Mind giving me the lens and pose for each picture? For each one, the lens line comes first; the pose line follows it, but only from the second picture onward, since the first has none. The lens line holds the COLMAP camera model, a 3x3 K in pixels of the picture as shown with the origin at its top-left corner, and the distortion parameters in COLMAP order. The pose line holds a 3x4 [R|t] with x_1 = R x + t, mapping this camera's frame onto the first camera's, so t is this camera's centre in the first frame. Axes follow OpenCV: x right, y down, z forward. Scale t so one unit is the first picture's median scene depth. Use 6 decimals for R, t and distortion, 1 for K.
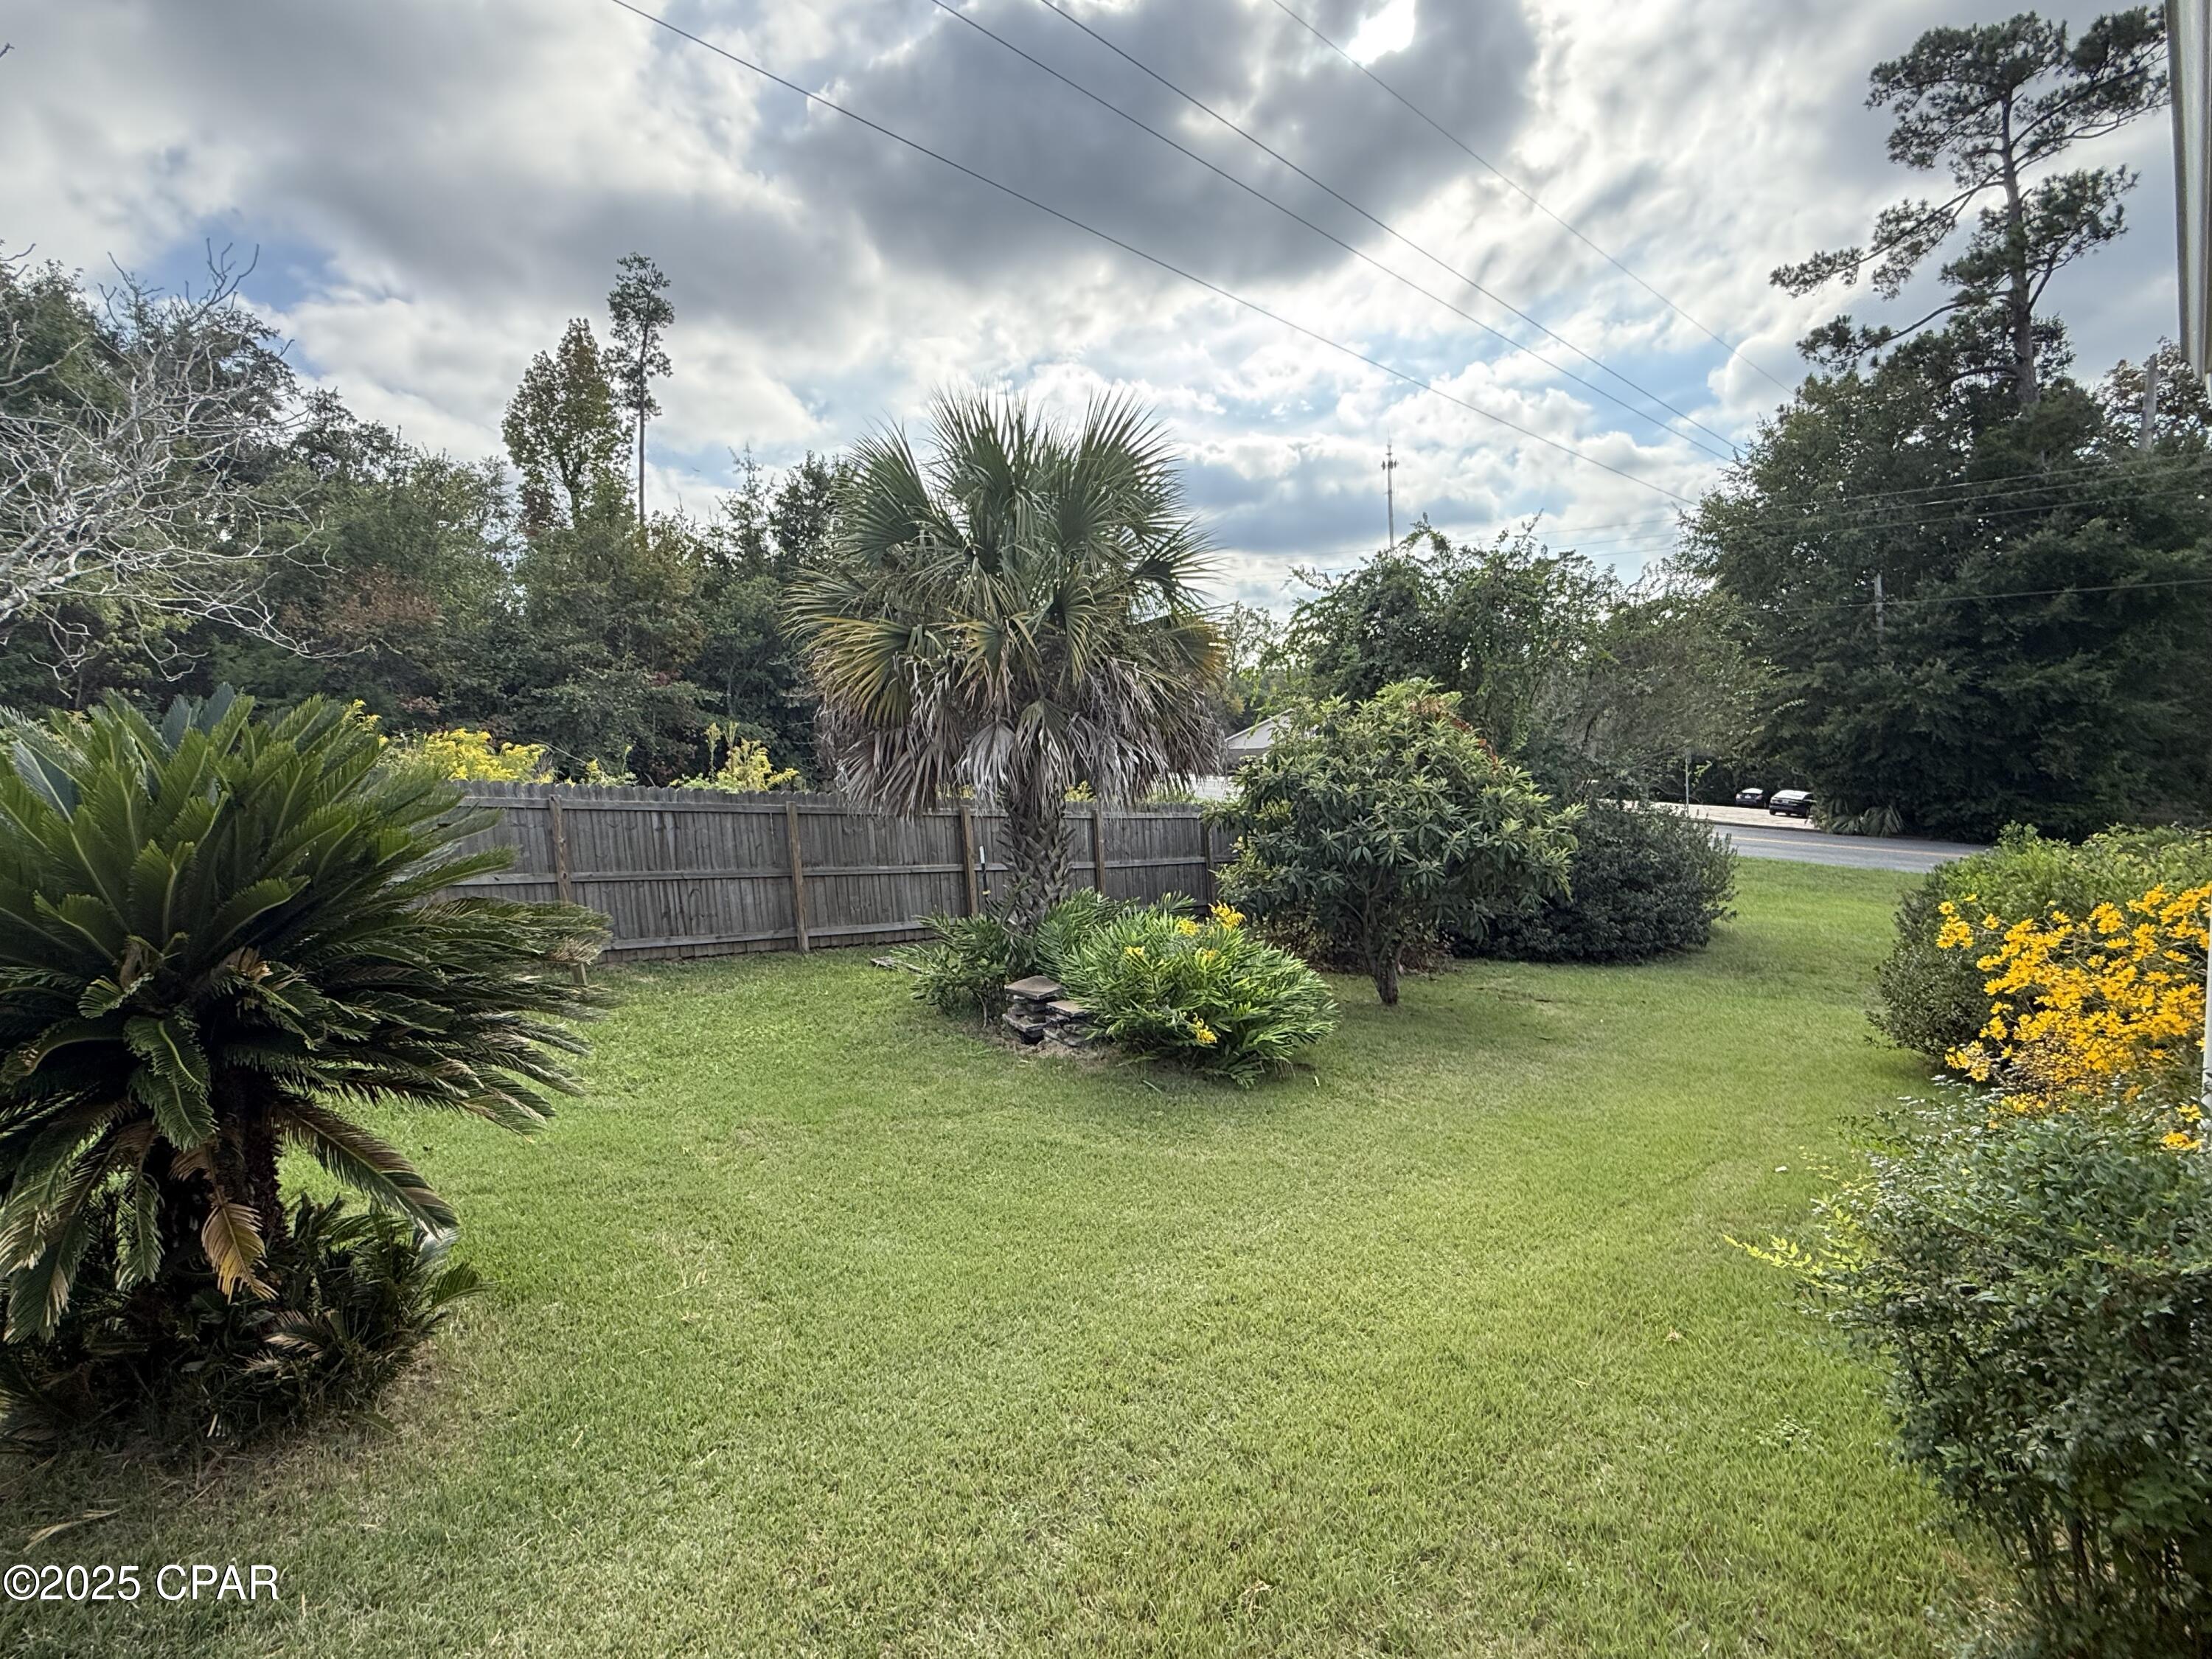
lens RADIAL K [[1057.0, 0, 1106.0], [0, 1057.0, 829.5], [0, 0, 1]] dist [0.001240, 0.000332]
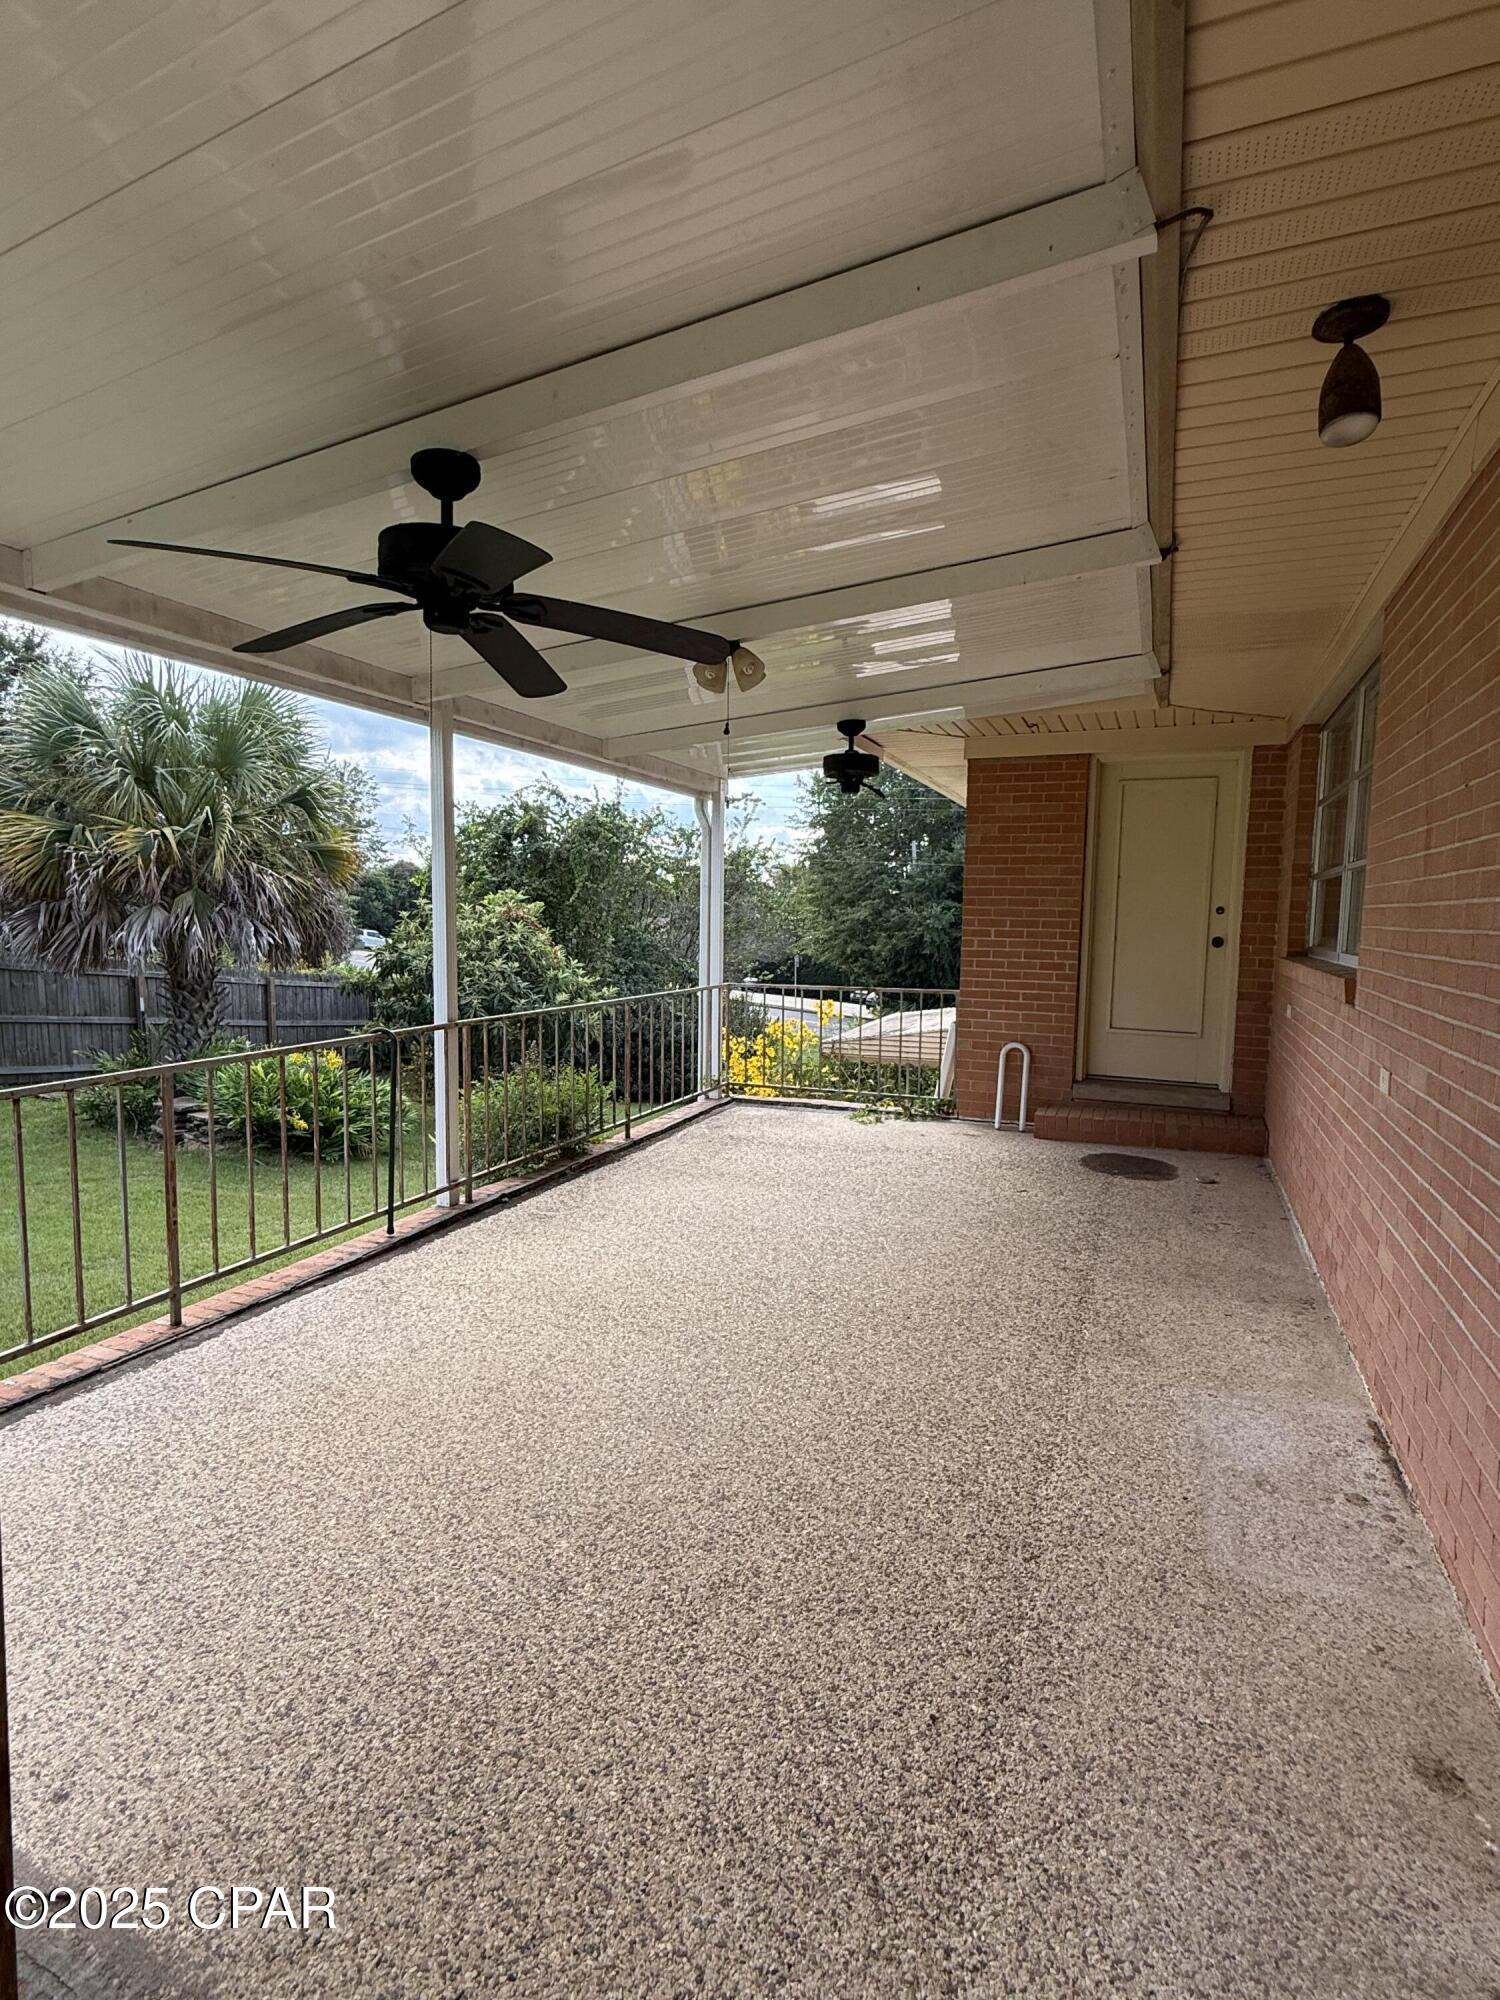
lens RADIAL K [[955.7, 0, 747.9], [0, 955.7, 1003.5], [0, 0, 1]] dist [0.001240, 0.000332]
pose [[0.919731, 0.032896, 0.391167, 0.094226], [-0.028383, 0.999447, -0.017315, 0.020359], [-0.391521, 0.004822, 0.920157, -0.310485]]
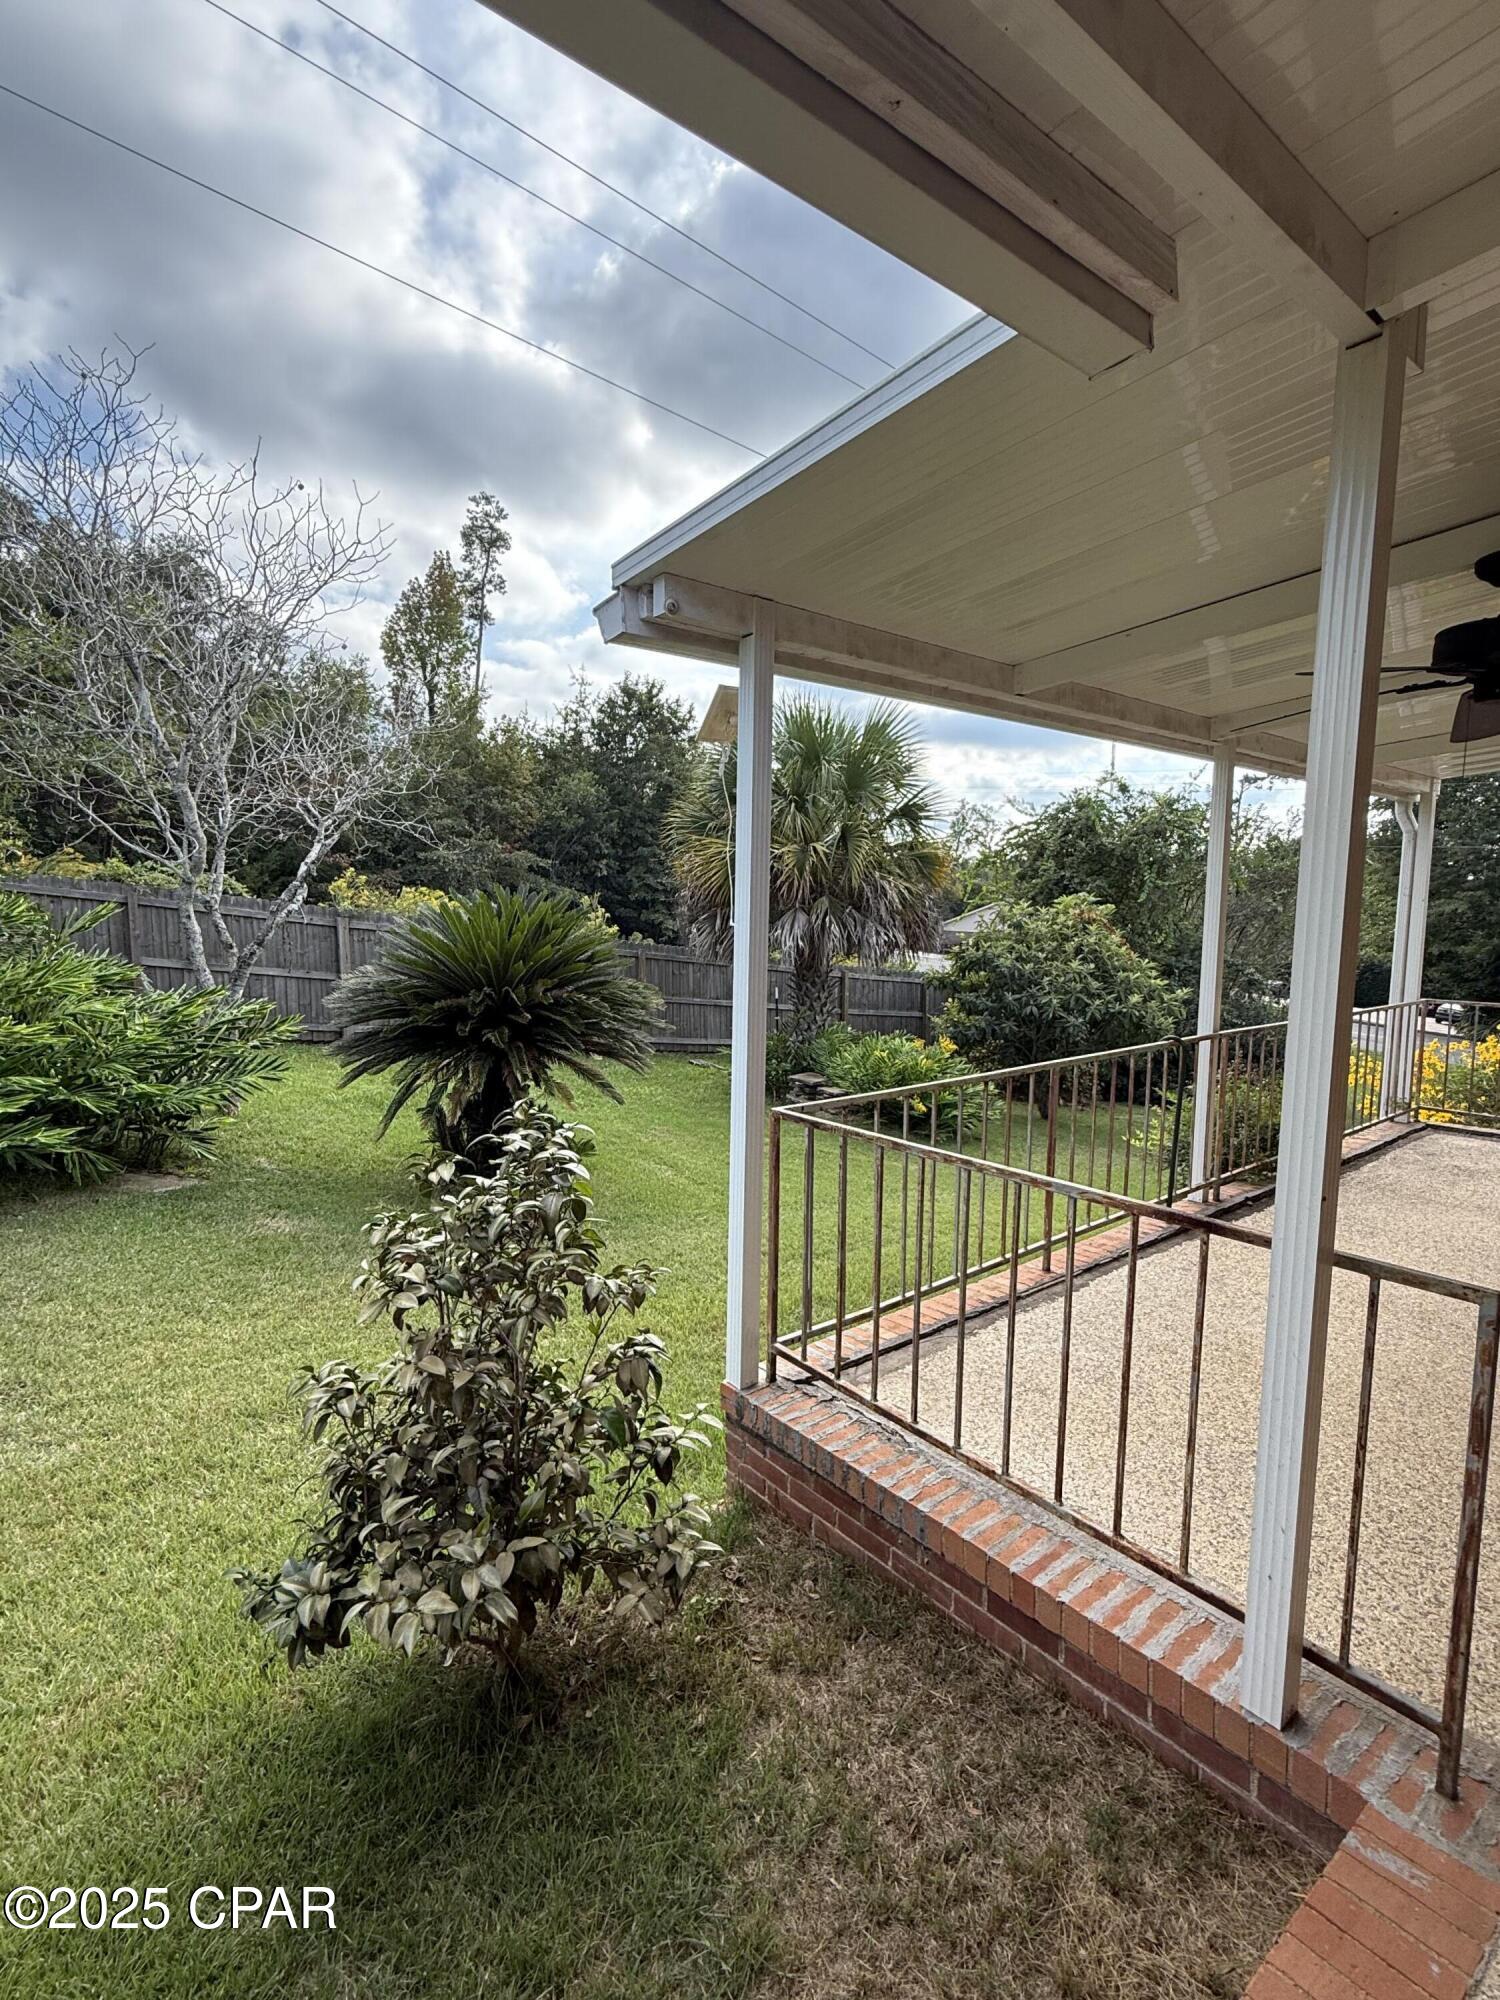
lens RADIAL K [[955.7, 0, 747.9], [0, 955.7, 1003.5], [0, 0, 1]] dist [0.001240, 0.000332]
pose [[0.993888, 0.073469, -0.082391, -0.040577], [-0.072526, 0.997263, 0.014388, 0.020793], [0.083222, -0.008324, 0.996496, -0.341672]]
